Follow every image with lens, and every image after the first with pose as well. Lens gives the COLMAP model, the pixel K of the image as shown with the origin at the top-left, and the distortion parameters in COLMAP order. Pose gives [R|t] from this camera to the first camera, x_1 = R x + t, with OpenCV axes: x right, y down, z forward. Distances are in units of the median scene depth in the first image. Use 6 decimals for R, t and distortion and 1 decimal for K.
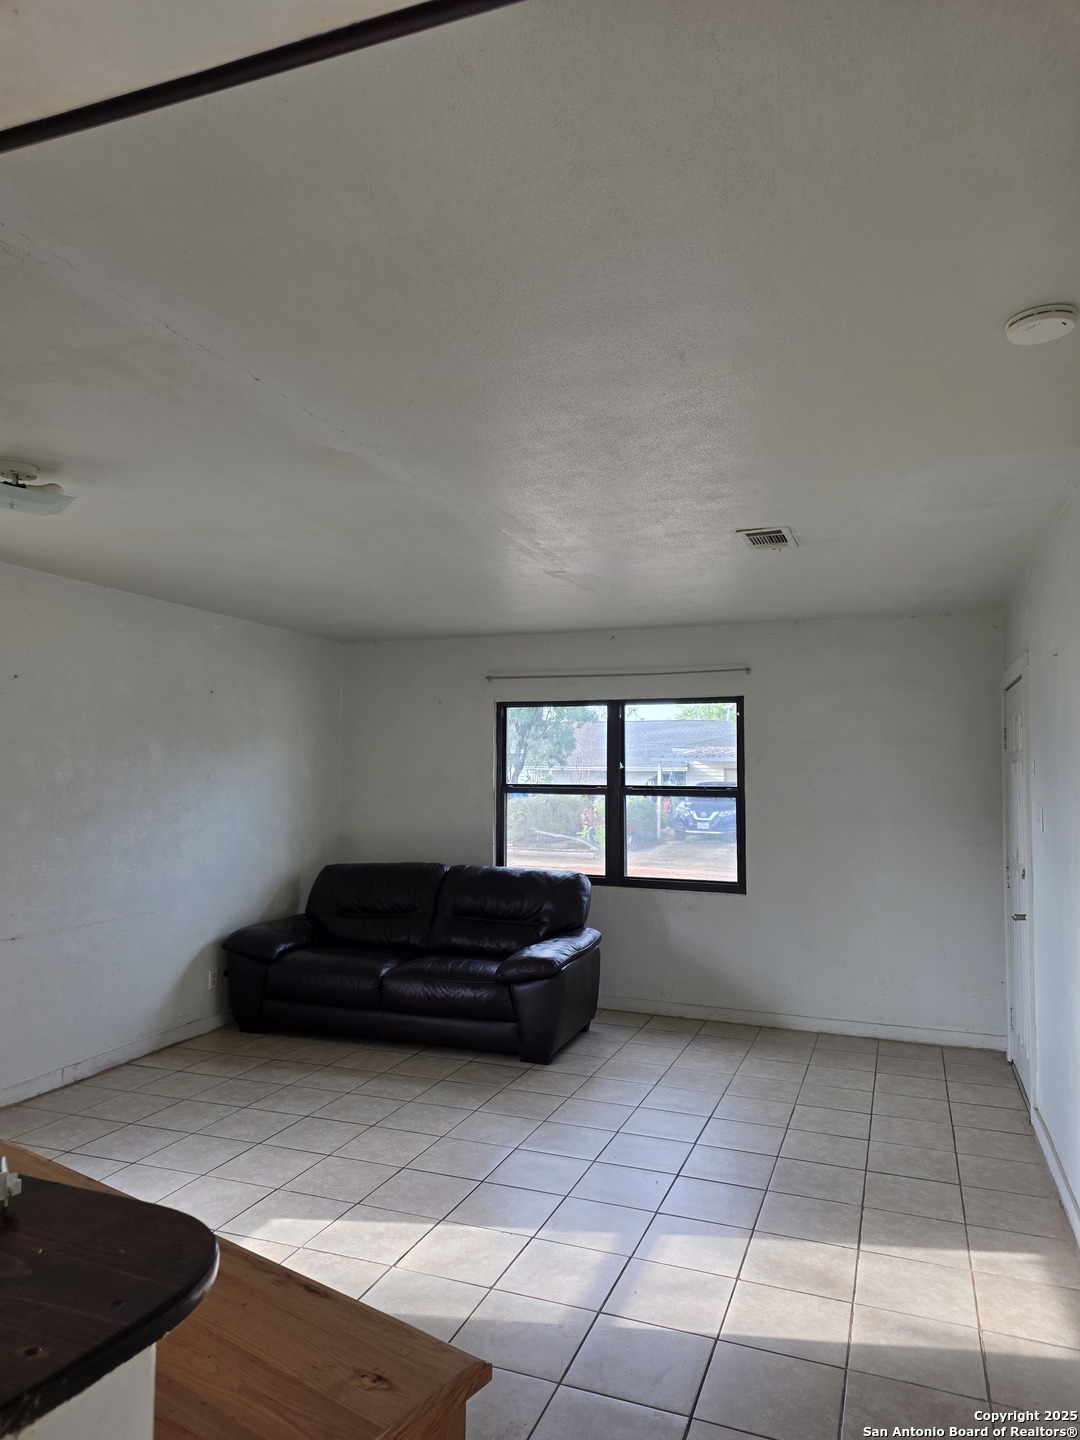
lens RADIAL K [[977.4, 0, 540.0], [0, 977.4, 720.0], [0, 0, 1]] dist [0.083242, -0.080022]
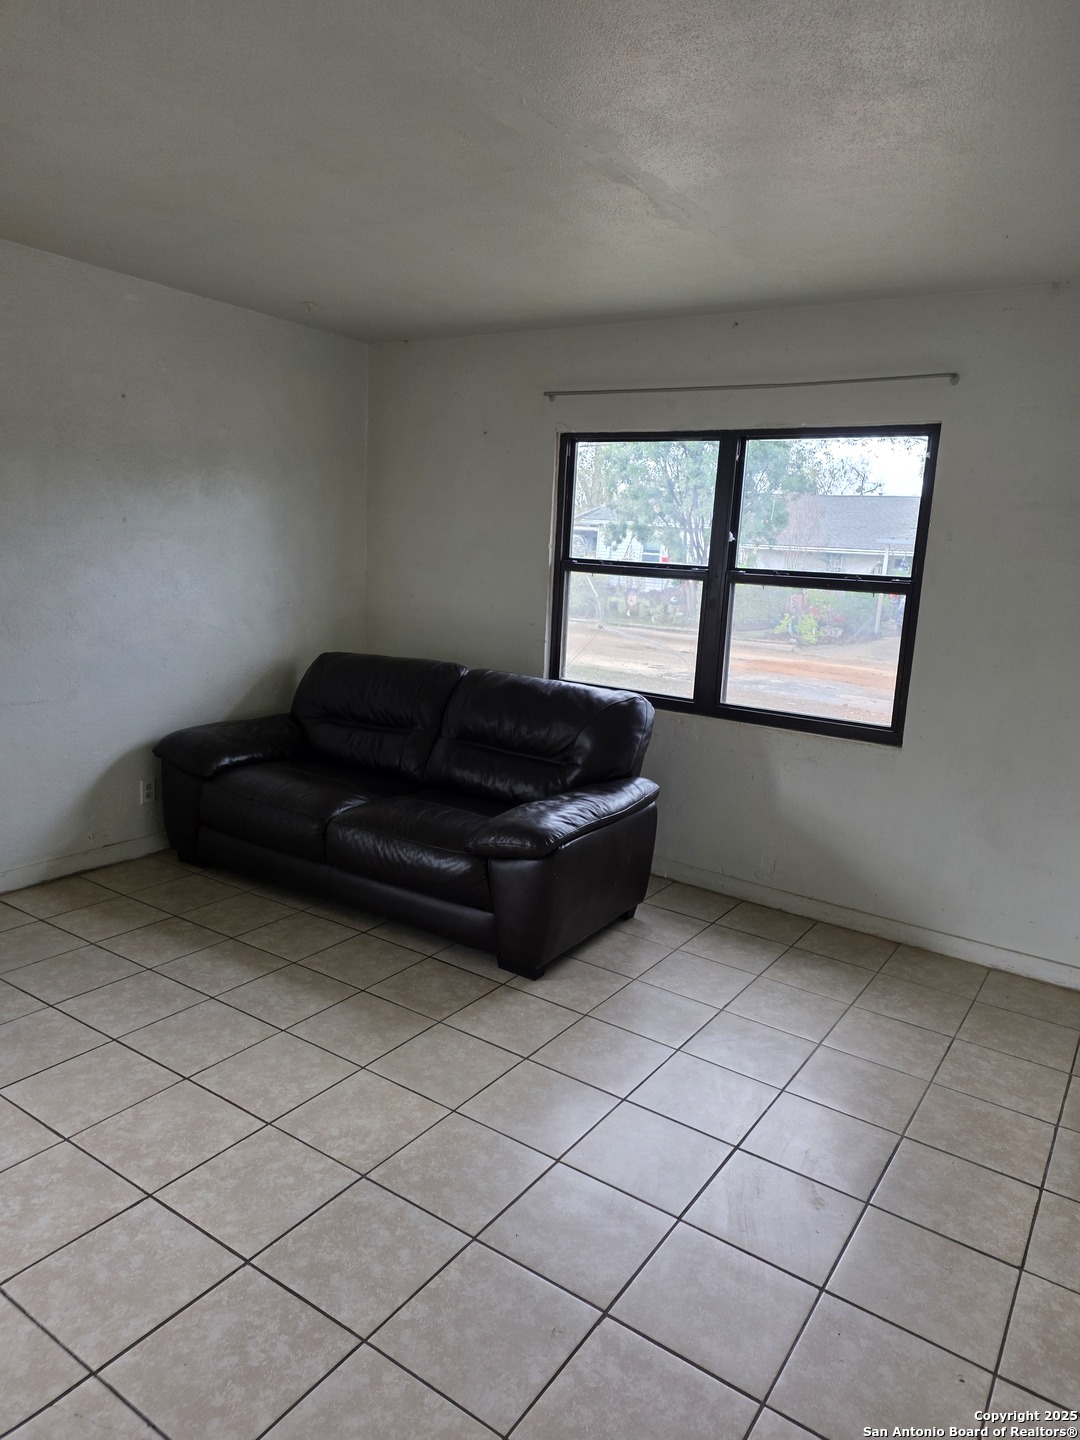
lens RADIAL K [[977.4, 0, 540.0], [0, 977.4, 720.0], [0, 0, 1]] dist [0.083242, -0.080022]
pose [[0.973181, 0.087458, -0.212765, 0.118089], [-0.037153, 0.972523, 0.229824, 0.021708], [0.227019, -0.215755, 0.949691, 0.348916]]
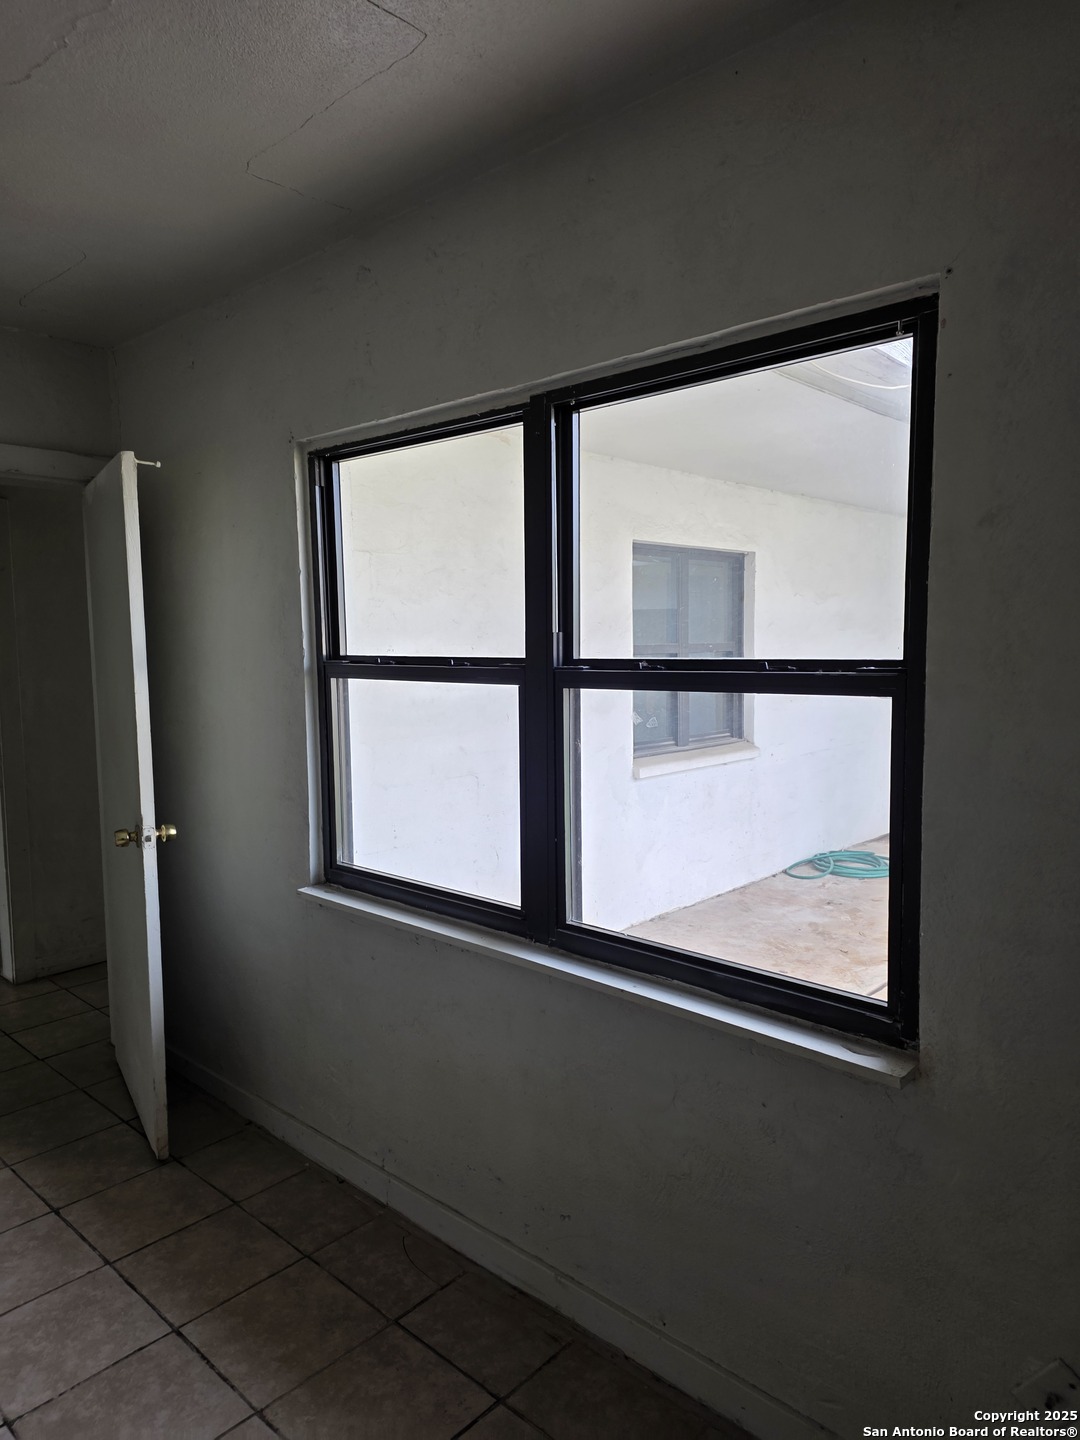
lens RADIAL K [[884.3, 0, 540.0], [0, 884.3, 720.0], [0, 0, 1]] dist [0.002009, -0.049647]
pose [[0.937993, 0.019487, -0.346105, 0.197991], [0.034945, 0.988017, 0.150335, 0.046511], [0.344888, -0.153108, 0.926073, 0.770257]]
